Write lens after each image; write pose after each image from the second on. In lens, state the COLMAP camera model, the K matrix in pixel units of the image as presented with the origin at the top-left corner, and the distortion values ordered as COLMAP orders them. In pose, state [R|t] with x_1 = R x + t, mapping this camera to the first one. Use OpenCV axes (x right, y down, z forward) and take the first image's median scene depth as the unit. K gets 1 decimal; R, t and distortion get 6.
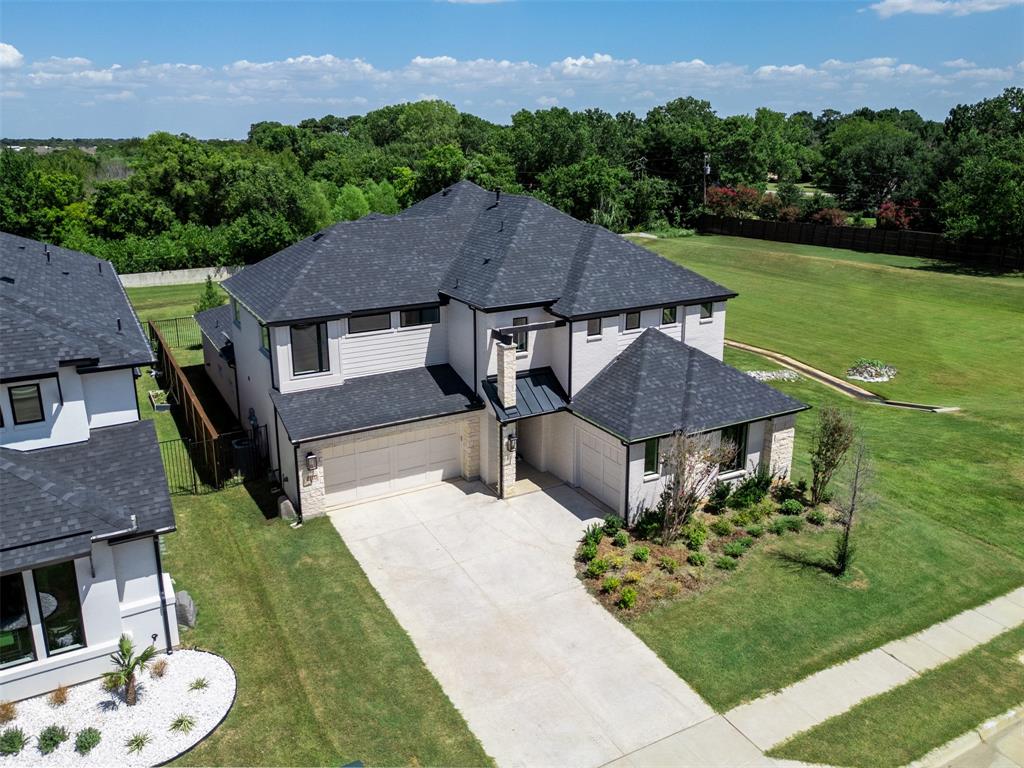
lens RADIAL K [[800.8, 0, 489.6], [0, 800.8, 355.0], [0, 0, 1]] dist [0.039539, -0.003417]
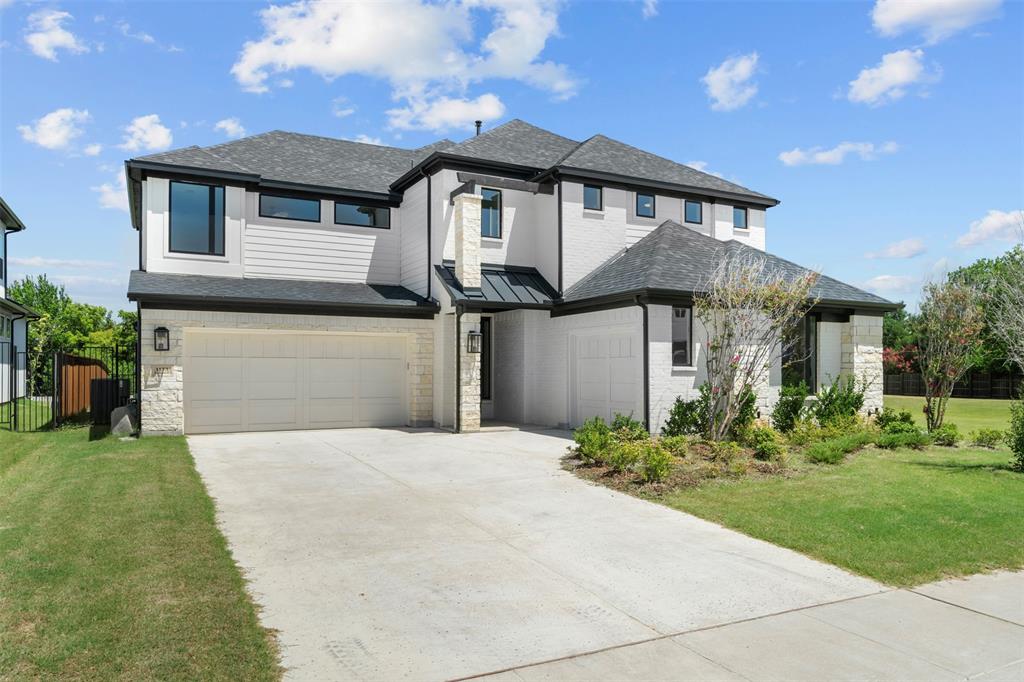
lens RADIAL K [[741.1, 0, 512.0], [0, 741.1, 341.0], [0, 0, 1]] dist [-0.031232, 0.000613]
pose [[0.999932, 0.011644, 0.001132, 0.057942], [-0.010941, 0.964982, -0.262087, 0.265179], [-0.004144, 0.262056, 0.965044, 0.387309]]
